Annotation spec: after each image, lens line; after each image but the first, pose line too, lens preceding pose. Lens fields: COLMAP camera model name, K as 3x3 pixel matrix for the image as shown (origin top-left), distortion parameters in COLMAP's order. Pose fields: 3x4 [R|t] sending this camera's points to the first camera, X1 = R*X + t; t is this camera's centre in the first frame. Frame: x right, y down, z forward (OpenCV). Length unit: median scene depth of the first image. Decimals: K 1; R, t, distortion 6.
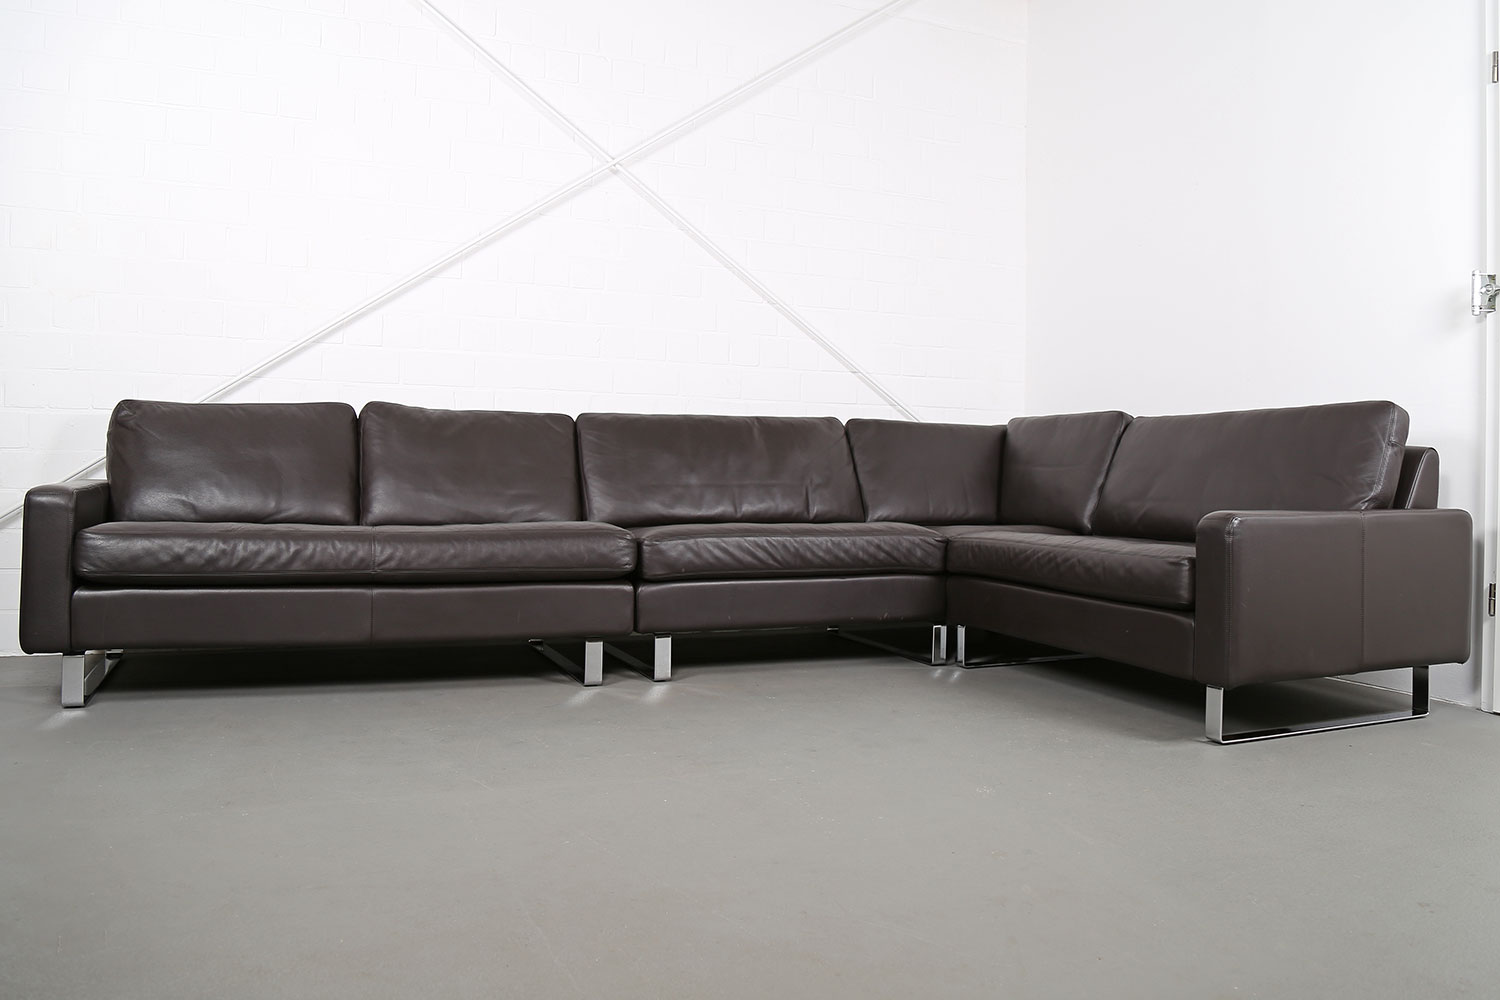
lens RADIAL K [[1093.4, 0, 732.3], [0, 1093.4, 446.0], [0, 0, 1]] dist [-0.125046, 0.058350]
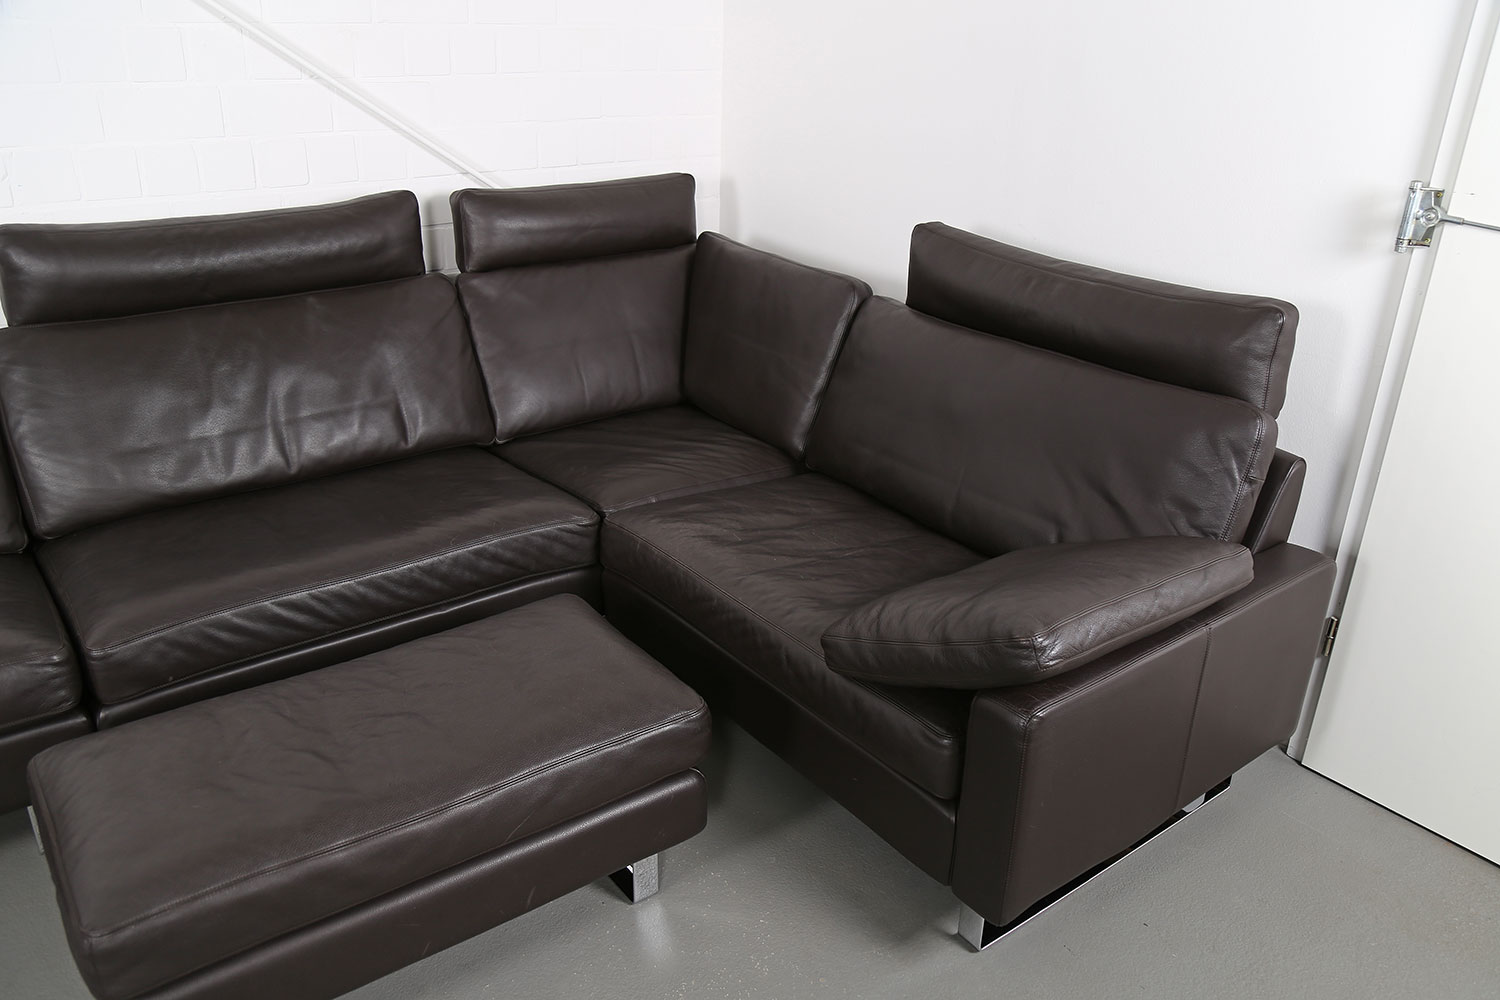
lens RADIAL K [[1138.3, 0, 736.6], [0, 1138.3, 500.2], [0, 0, 1]] dist [-0.073133, 0.038267]
pose [[0.965374, -0.101307, 0.240396, 0.119335], [-0.005998, 0.912652, 0.408694, -0.233553], [-0.260802, -0.395985, 0.880442, 0.385246]]
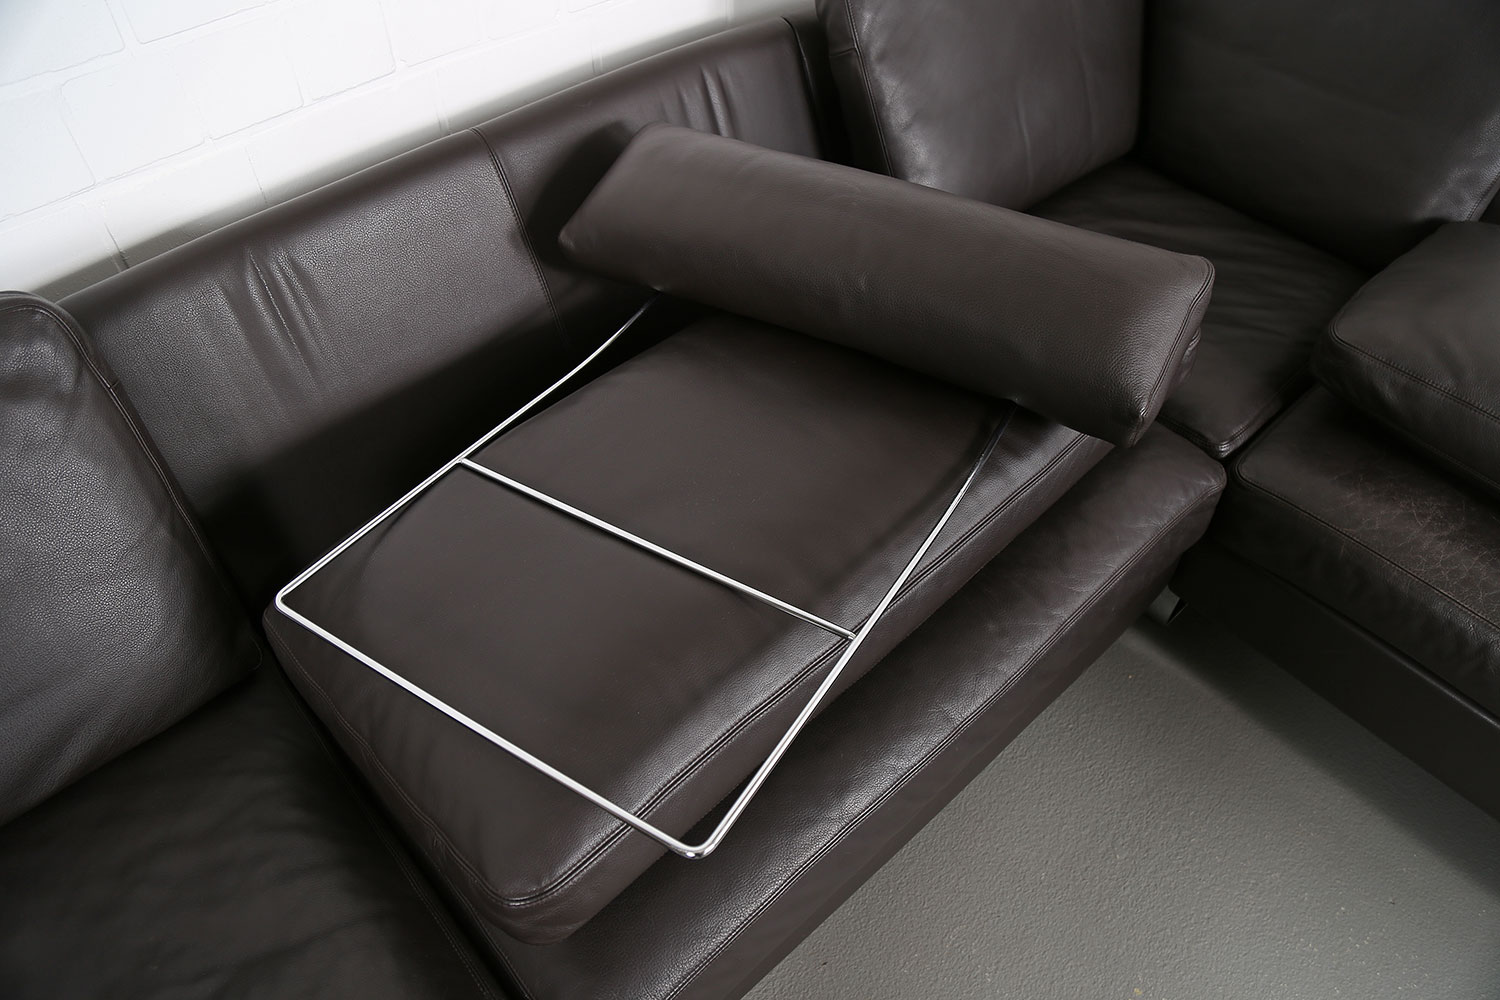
lens RADIAL K [[1014.7, 0, 755.3], [0, 1014.7, 497.3], [0, 0, 1]] dist [-0.122196, 0.055195]
pose [[0.937696, -0.267267, 0.222022, -0.053529], [0.011005, 0.661519, 0.749847, -0.199167], [-0.347281, -0.700686, 0.623246, 0.894884]]
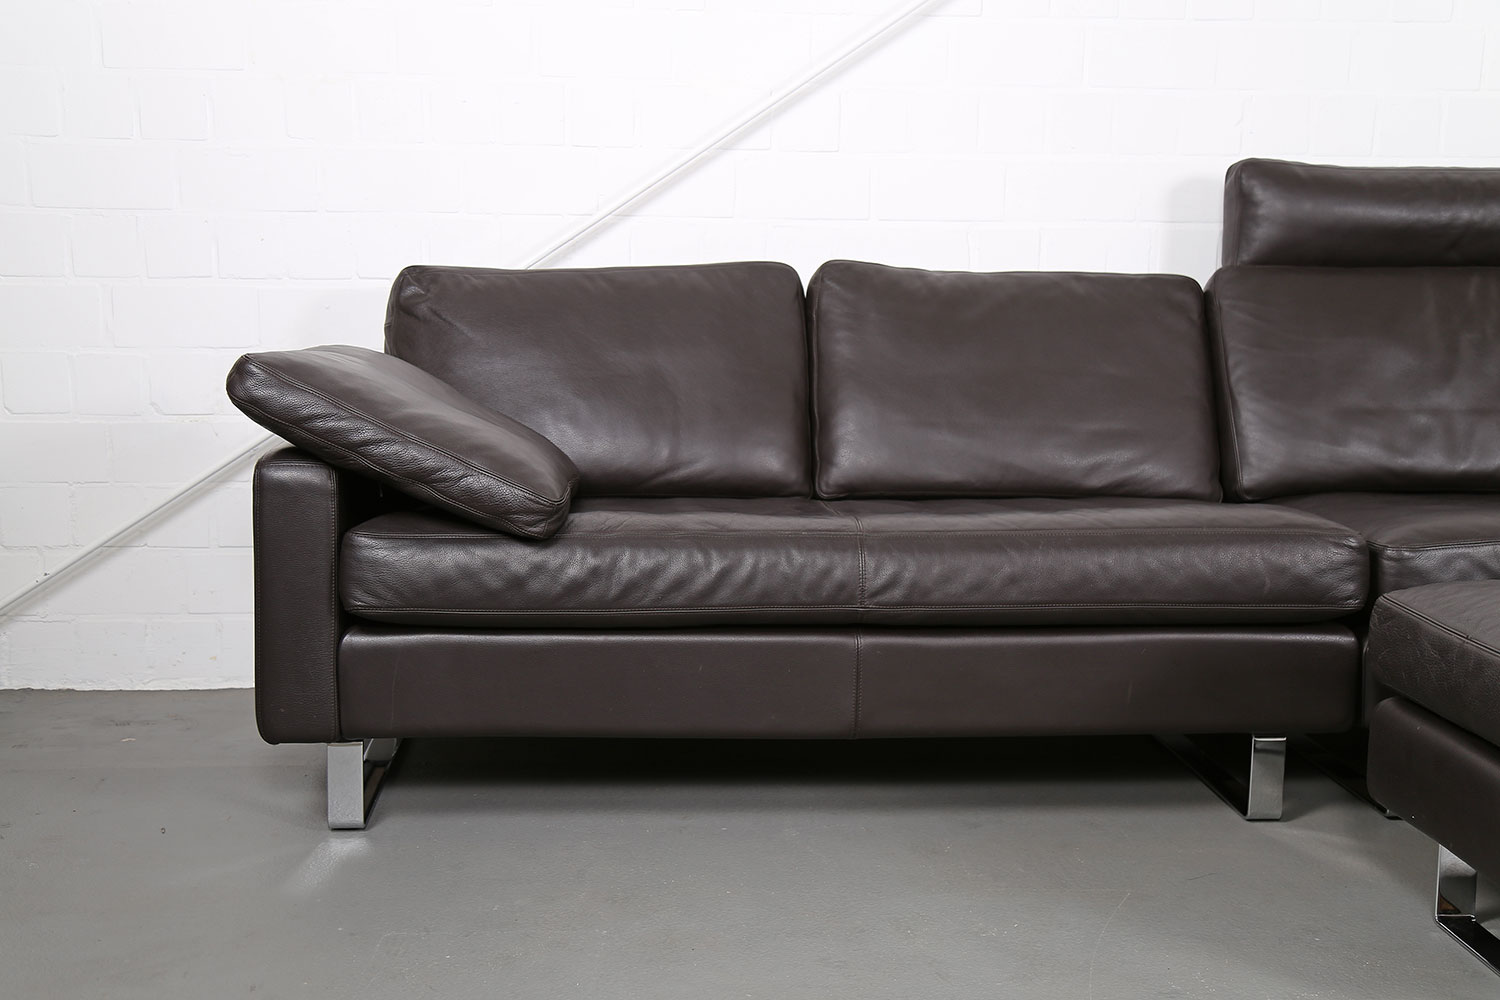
lens RADIAL K [[1660.2, 0, 747.0], [0, 1660.2, 497.5], [0, 0, 1]] dist [0.028721, 0.000000]
pose [[0.948265, 0.033004, -0.315760, -0.112790], [0.014919, 0.988851, 0.148160, -0.051597], [0.317130, -0.145206, 0.937200, 0.192449]]
